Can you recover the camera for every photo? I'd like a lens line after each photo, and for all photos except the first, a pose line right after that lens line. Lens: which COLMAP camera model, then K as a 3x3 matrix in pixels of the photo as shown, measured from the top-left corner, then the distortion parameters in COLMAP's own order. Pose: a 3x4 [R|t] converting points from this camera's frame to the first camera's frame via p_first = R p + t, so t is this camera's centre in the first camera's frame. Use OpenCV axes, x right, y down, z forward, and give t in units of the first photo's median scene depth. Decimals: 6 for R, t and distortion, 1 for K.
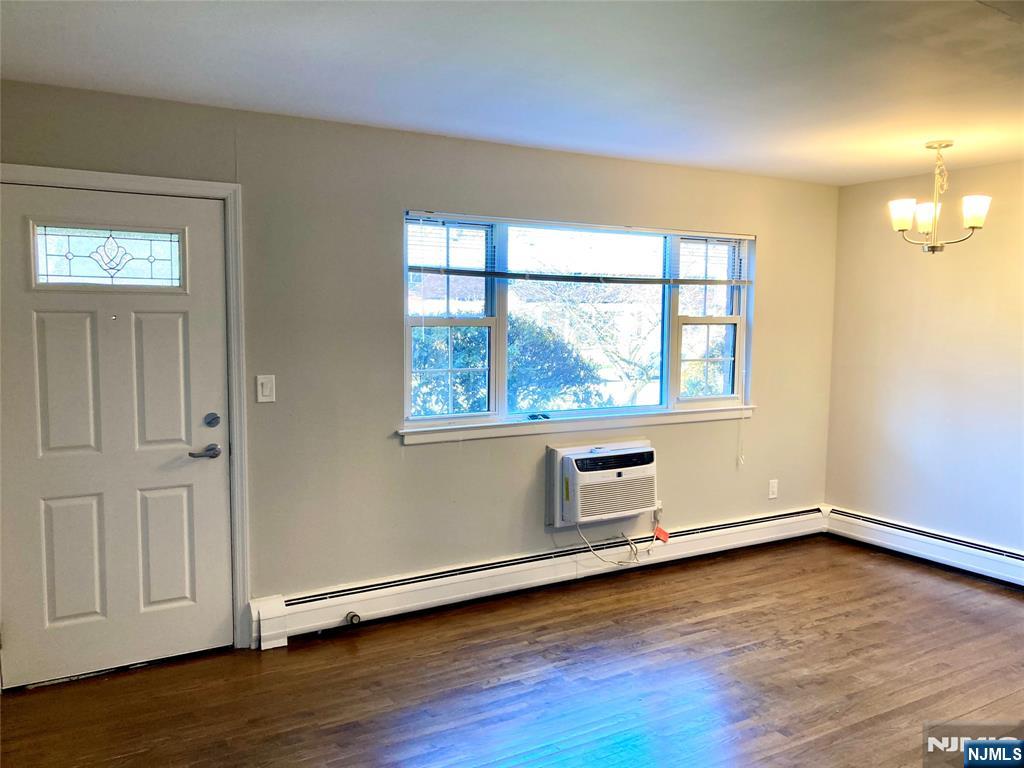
lens RADIAL K [[840.5, 0, 513.8], [0, 840.5, 380.1], [0, 0, 1]] dist [0.033073, -0.011154]
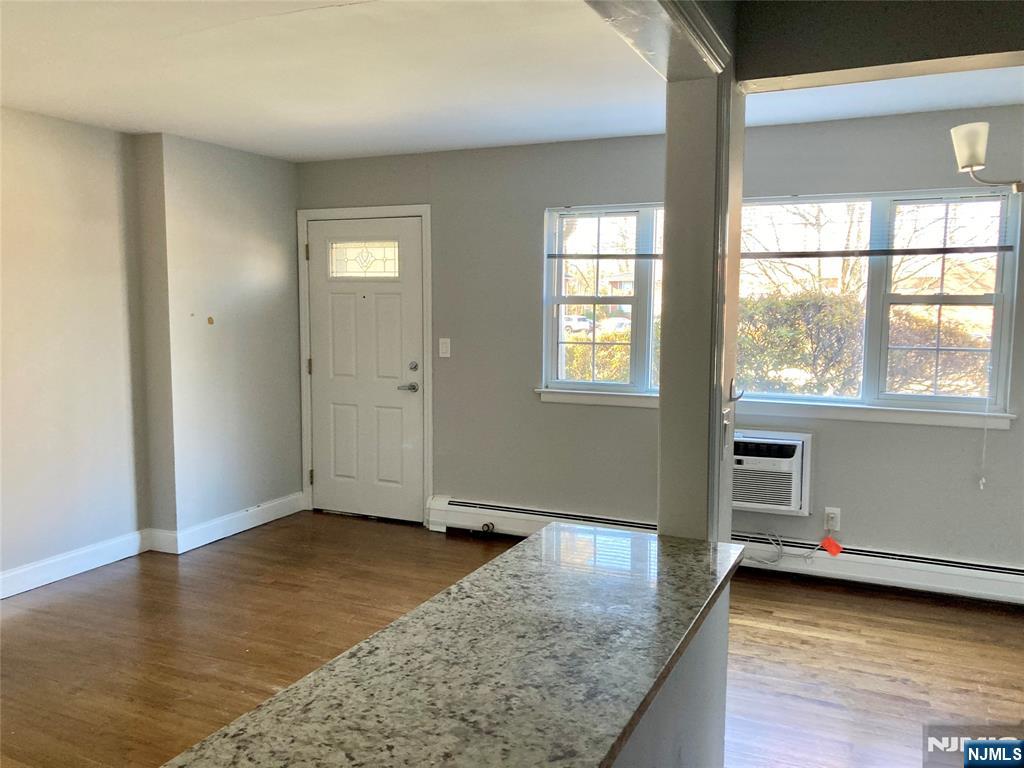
lens RADIAL K [[840.5, 0, 517.0], [0, 840.5, 385.7], [0, 0, 1]] dist [0.033073, -0.011154]
pose [[0.553539, 0.077471, -0.829212, 0.818730], [-0.068026, 0.996543, 0.047694, -0.001381], [0.830040, 0.030008, 0.556896, 0.279146]]
